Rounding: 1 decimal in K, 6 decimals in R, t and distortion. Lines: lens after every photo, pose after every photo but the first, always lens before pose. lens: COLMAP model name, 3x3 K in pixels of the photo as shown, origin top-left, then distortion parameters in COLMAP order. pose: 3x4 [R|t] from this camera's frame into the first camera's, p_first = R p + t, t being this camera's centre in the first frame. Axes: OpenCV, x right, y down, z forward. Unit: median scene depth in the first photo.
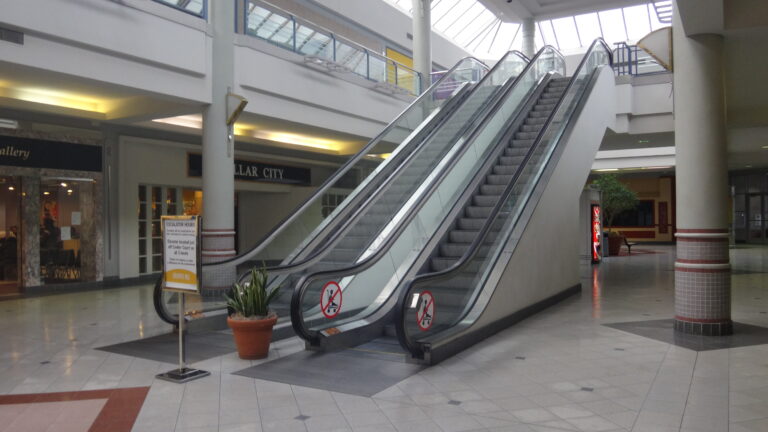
lens RADIAL K [[590.5, 0, 384.0], [0, 590.5, 216.0], [0, 0, 1]] dist [-0.079677, -0.002133]
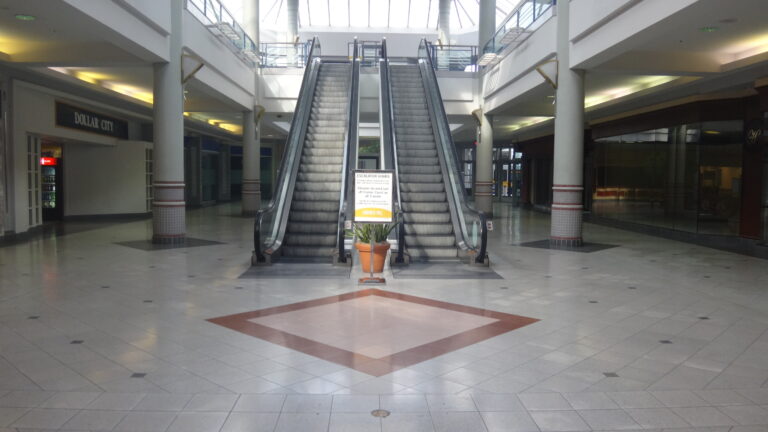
lens RADIAL K [[590.5, 0, 384.0], [0, 590.5, 216.0], [0, 0, 1]] dist [-0.079677, -0.002133]
pose [[0.849117, -0.016661, 0.527942, -0.531456], [-0.021753, 0.997552, 0.066467, 0.007441], [-0.527757, -0.067922, 0.846675, -0.112477]]
